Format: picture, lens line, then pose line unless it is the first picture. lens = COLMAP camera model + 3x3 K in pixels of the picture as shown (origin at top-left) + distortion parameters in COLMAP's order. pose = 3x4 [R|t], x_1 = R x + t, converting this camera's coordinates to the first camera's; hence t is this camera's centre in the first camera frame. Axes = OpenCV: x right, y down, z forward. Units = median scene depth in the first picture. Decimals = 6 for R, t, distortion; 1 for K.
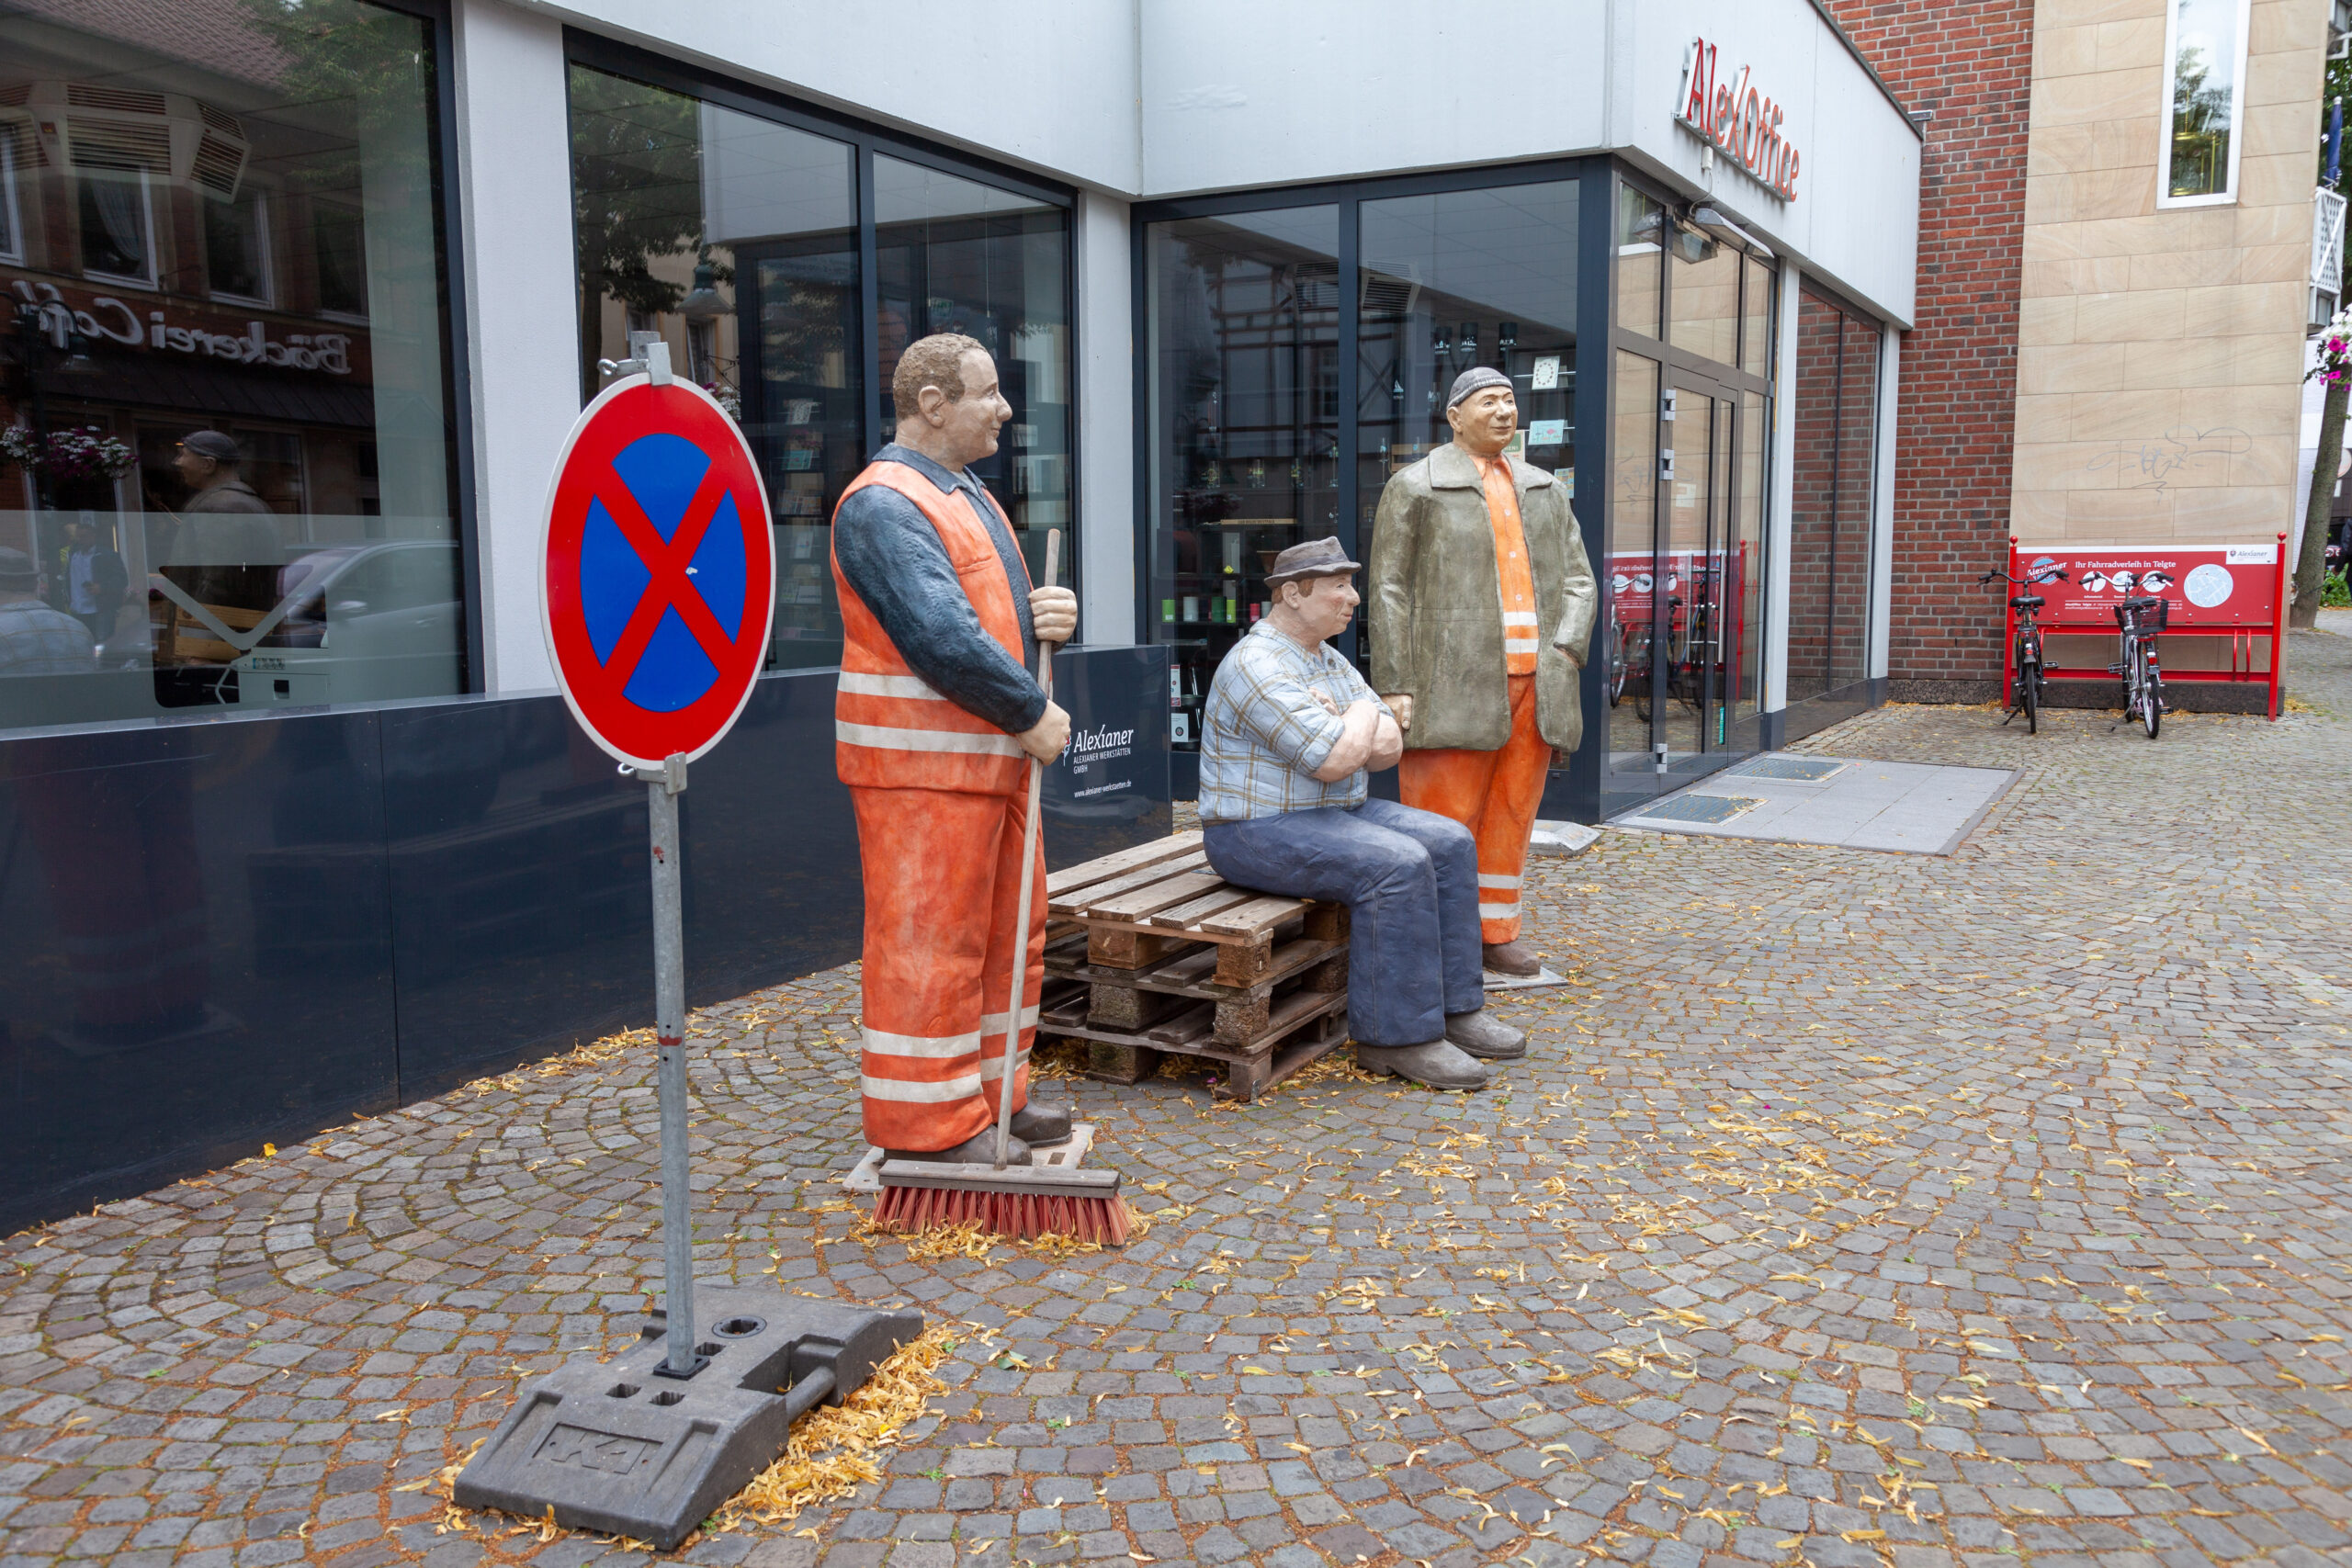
lens RADIAL K [[1986.2, 0, 1178.6], [0, 1986.2, 783.0], [0, 0, 1]] dist [0.082006, -0.012061]
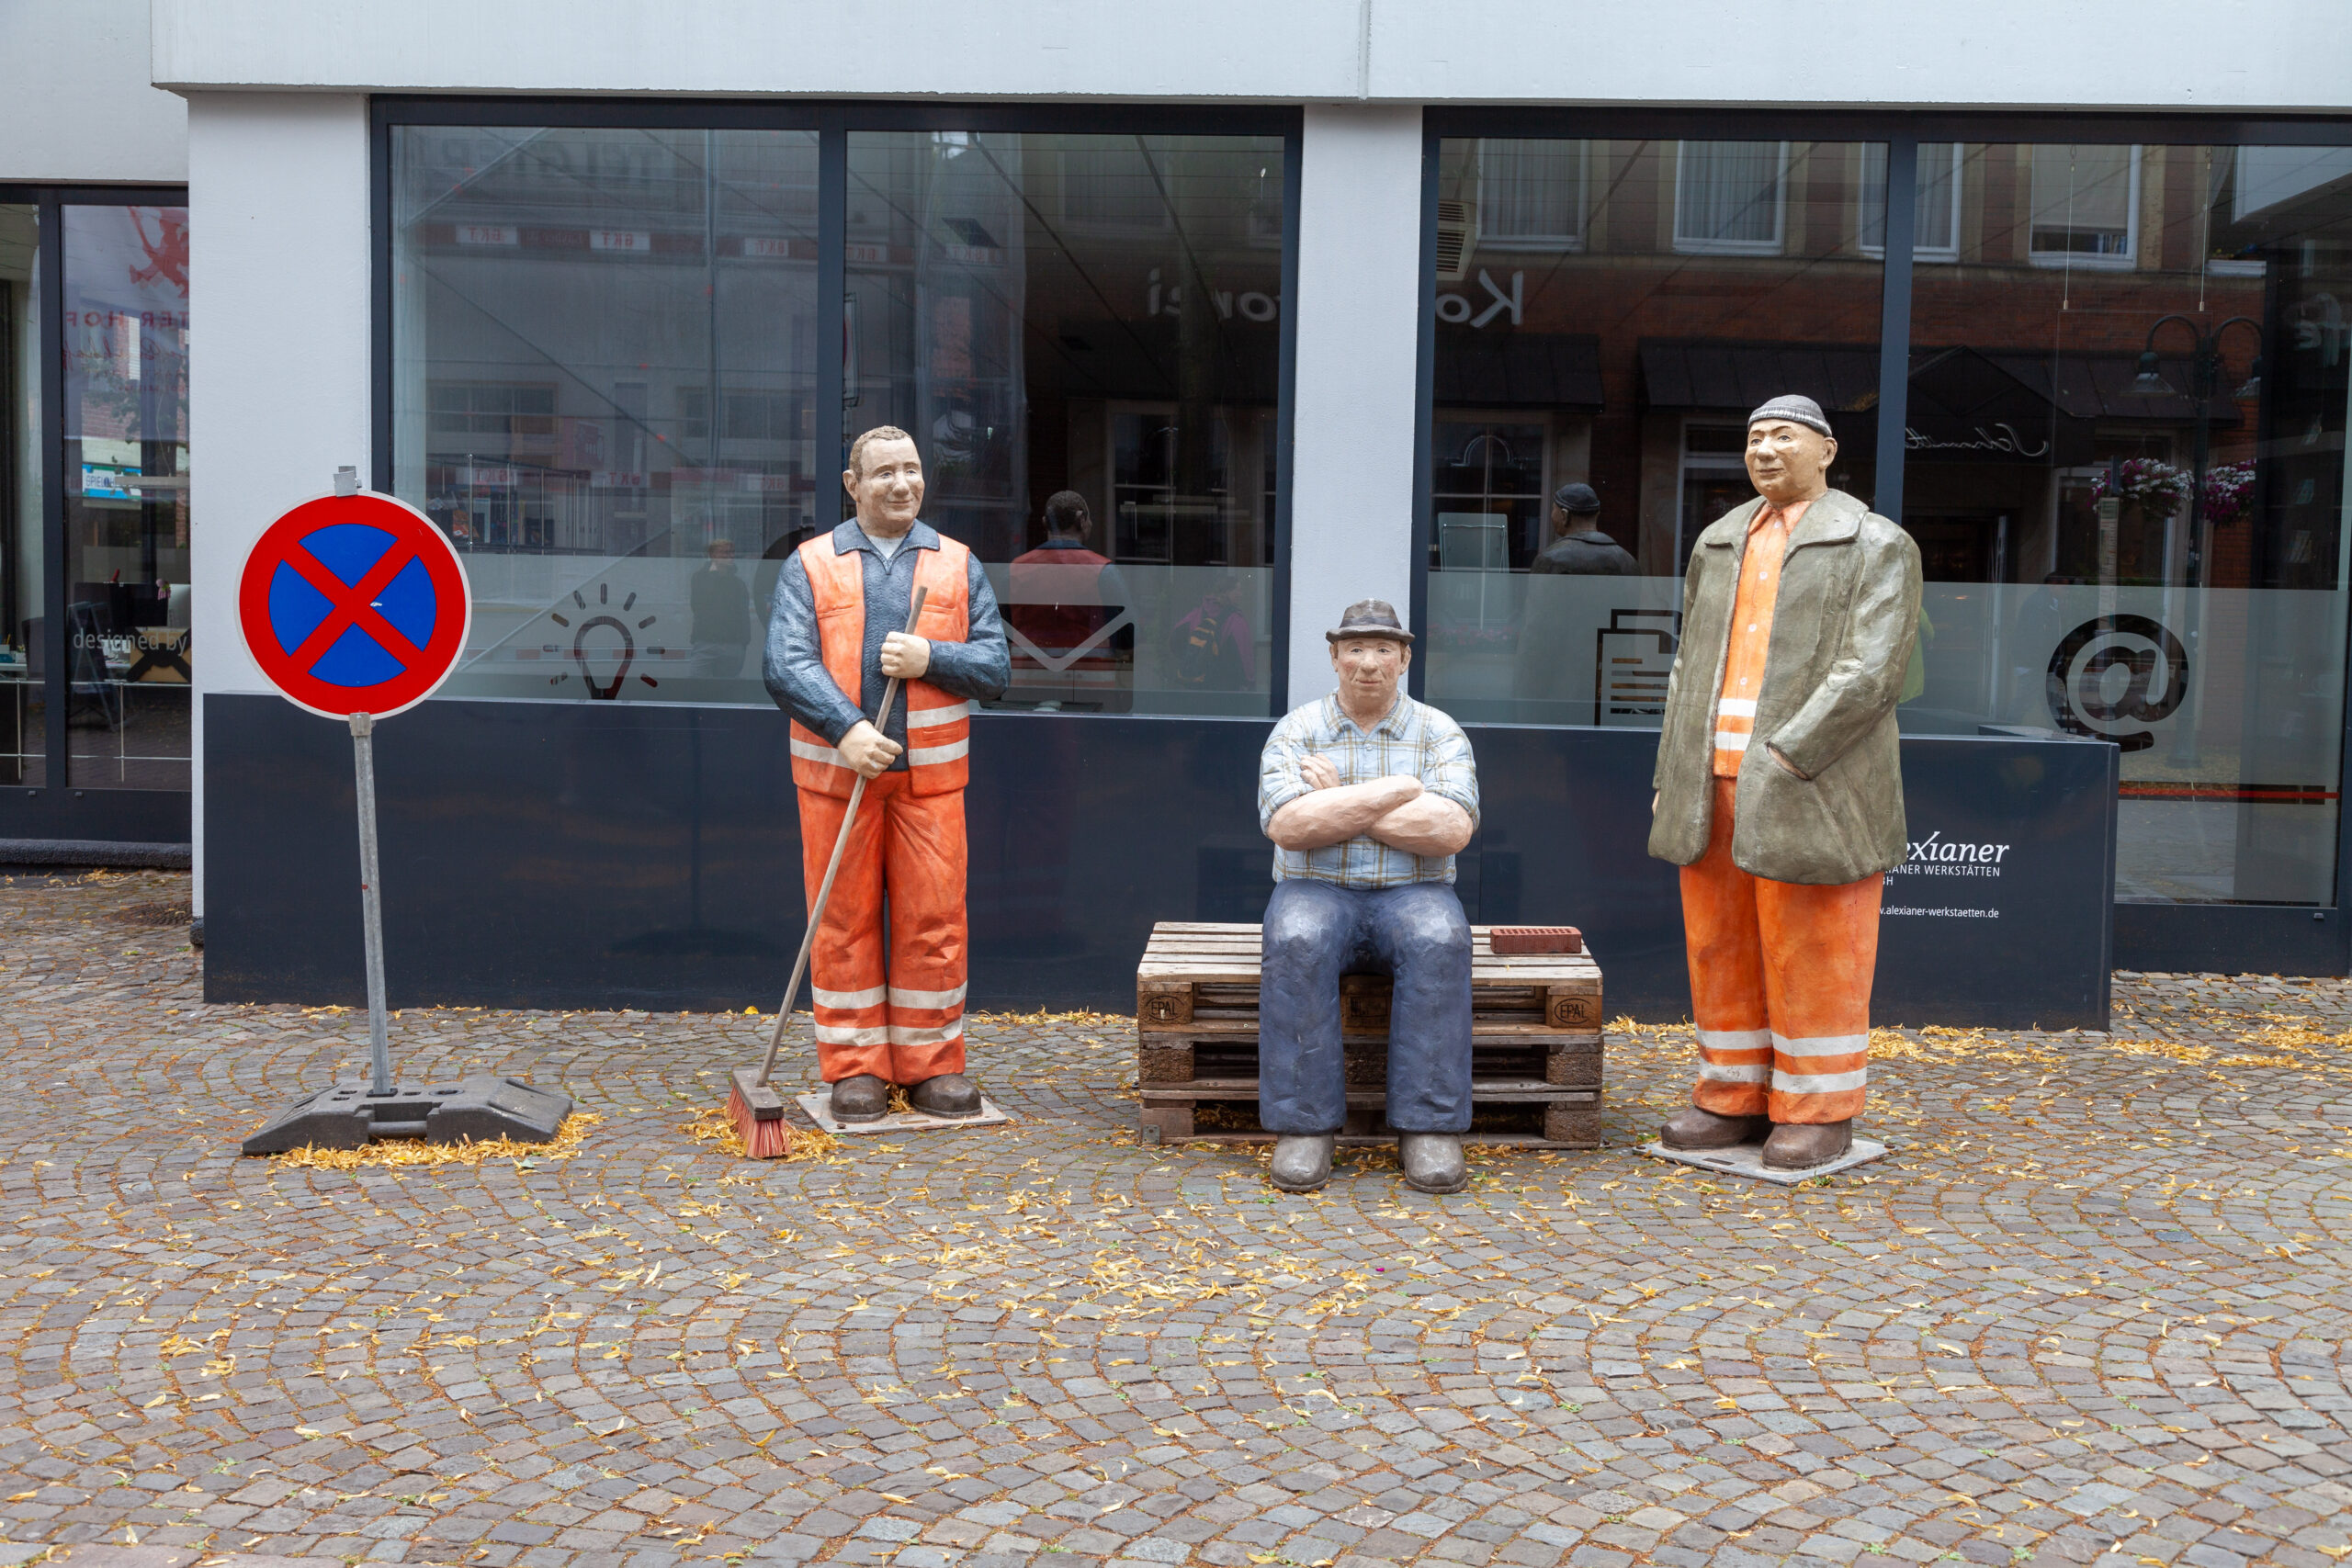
lens RADIAL K [[2682.8, 0, 1144.4], [0, 2682.8, 782.6], [0, 0, 1]] dist [0.051555, 0.000000]
pose [[0.405815, 0.082653, -0.910210, 1.236522], [-0.126048, 0.991447, 0.033832, -0.068840], [0.905222, 0.101000, 0.412762, 0.398186]]
